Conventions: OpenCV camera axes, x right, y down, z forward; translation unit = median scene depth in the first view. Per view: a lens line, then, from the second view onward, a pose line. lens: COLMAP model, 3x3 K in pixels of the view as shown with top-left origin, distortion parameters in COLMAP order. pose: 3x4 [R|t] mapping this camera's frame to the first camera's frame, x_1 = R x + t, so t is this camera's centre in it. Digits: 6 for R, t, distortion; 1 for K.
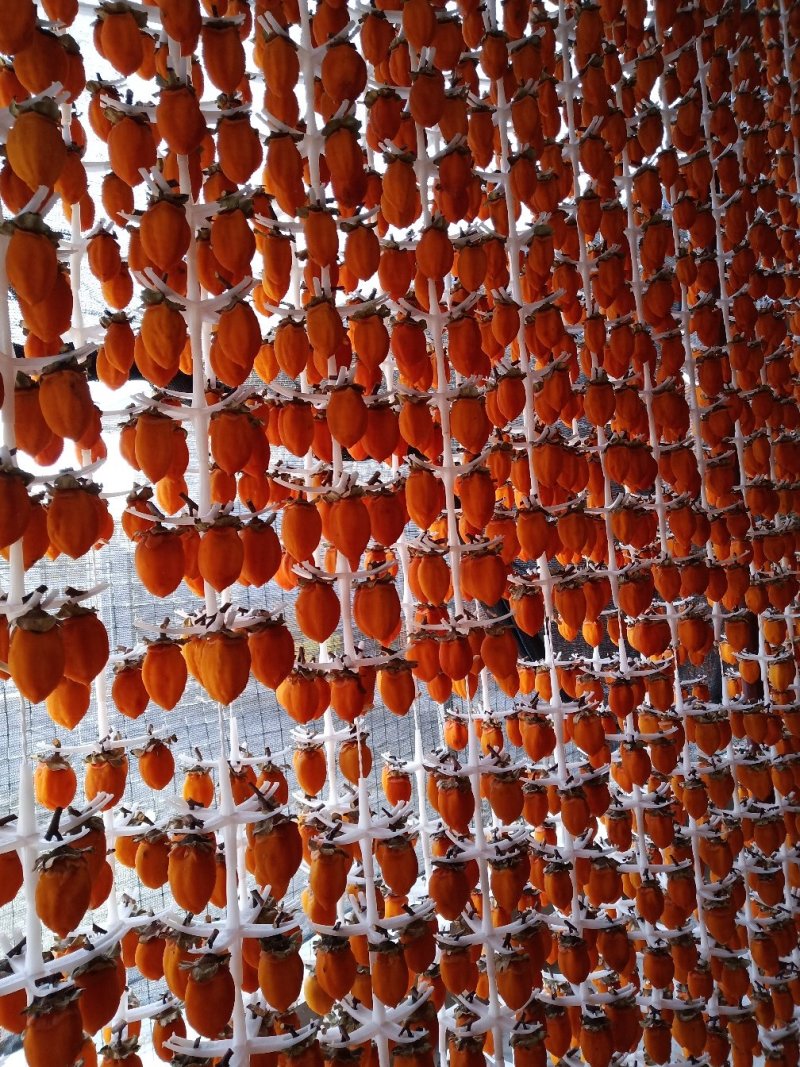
lens RADIAL K [[833.3, 0, 394.5], [0, 833.3, 525.9], [0, 0, 1]] dist [-0.007892, 0.052282]
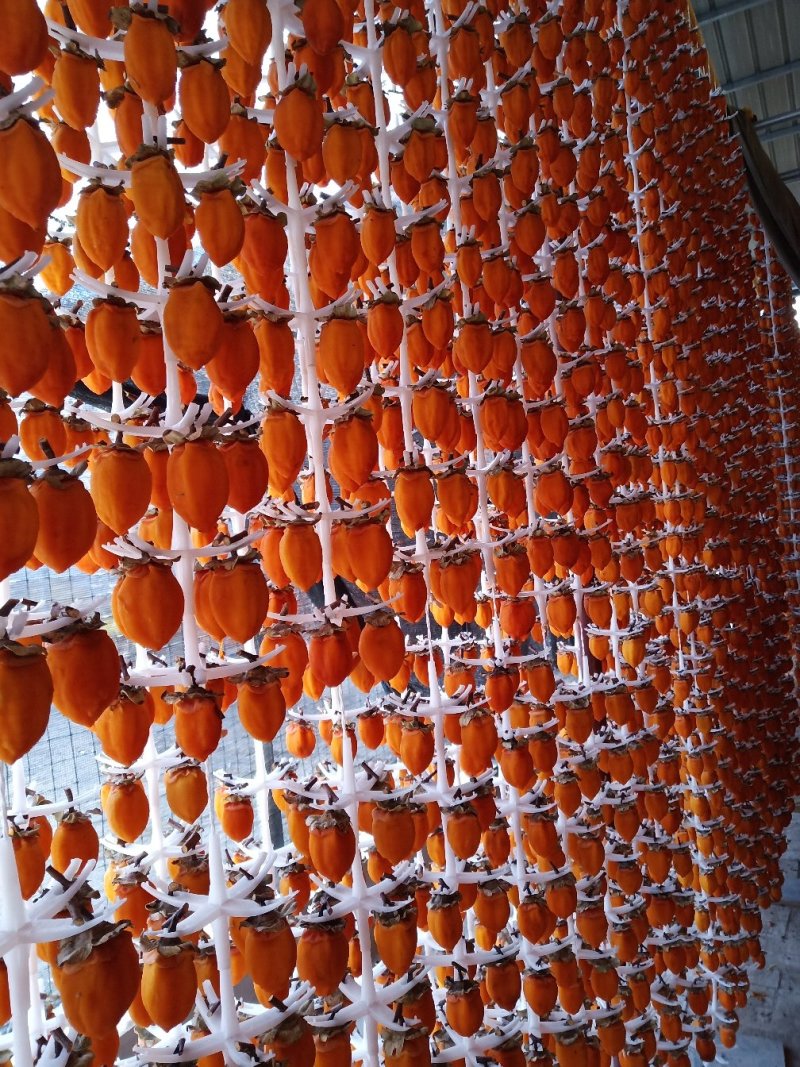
lens RADIAL K [[833.3, 0, 394.5], [0, 833.3, 525.9], [0, 0, 1]] dist [-0.007892, 0.052282]
pose [[0.969798, -0.008166, 0.243772, -0.041860], [0.001114, 0.999577, 0.029055, 0.010878], [-0.243906, -0.027906, 0.969397, 0.184409]]
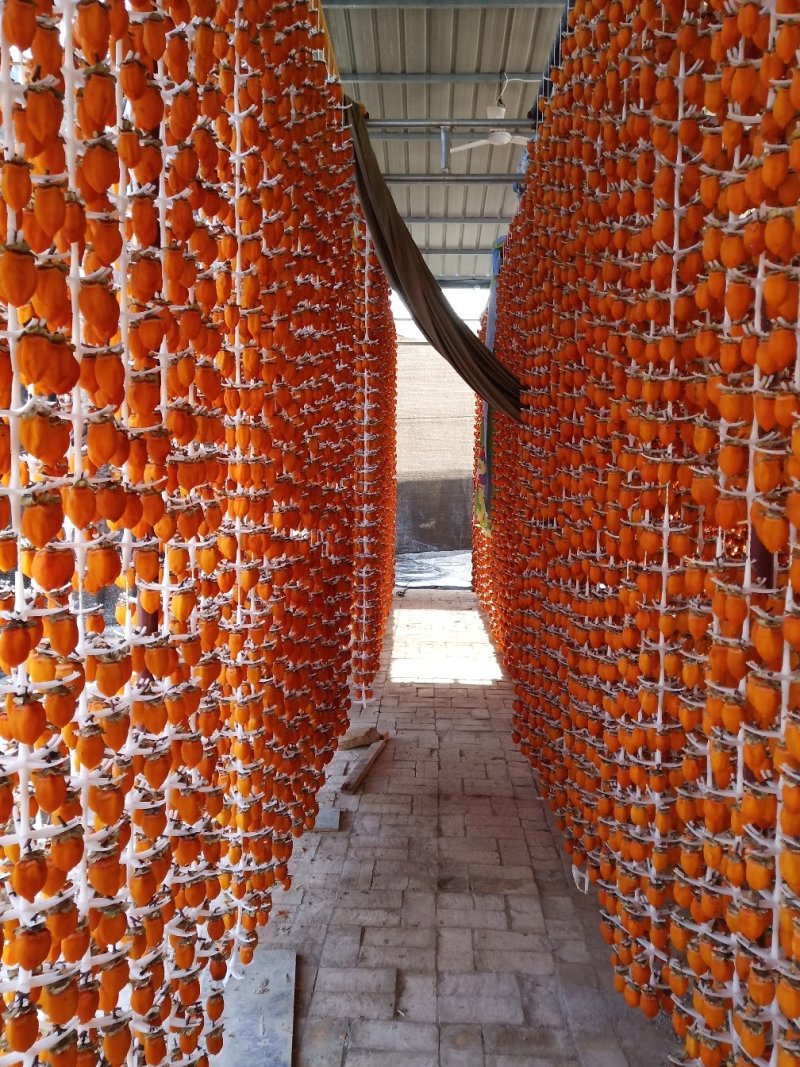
lens RADIAL K [[833.3, 0, 394.5], [0, 833.3, 525.9], [0, 0, 1]] dist [-0.007892, 0.052282]
pose [[0.756244, 0.043576, 0.652837, 0.010599], [-0.109902, 0.992063, 0.061092, -0.001153], [-0.644994, -0.117948, 0.755031, 0.140277]]
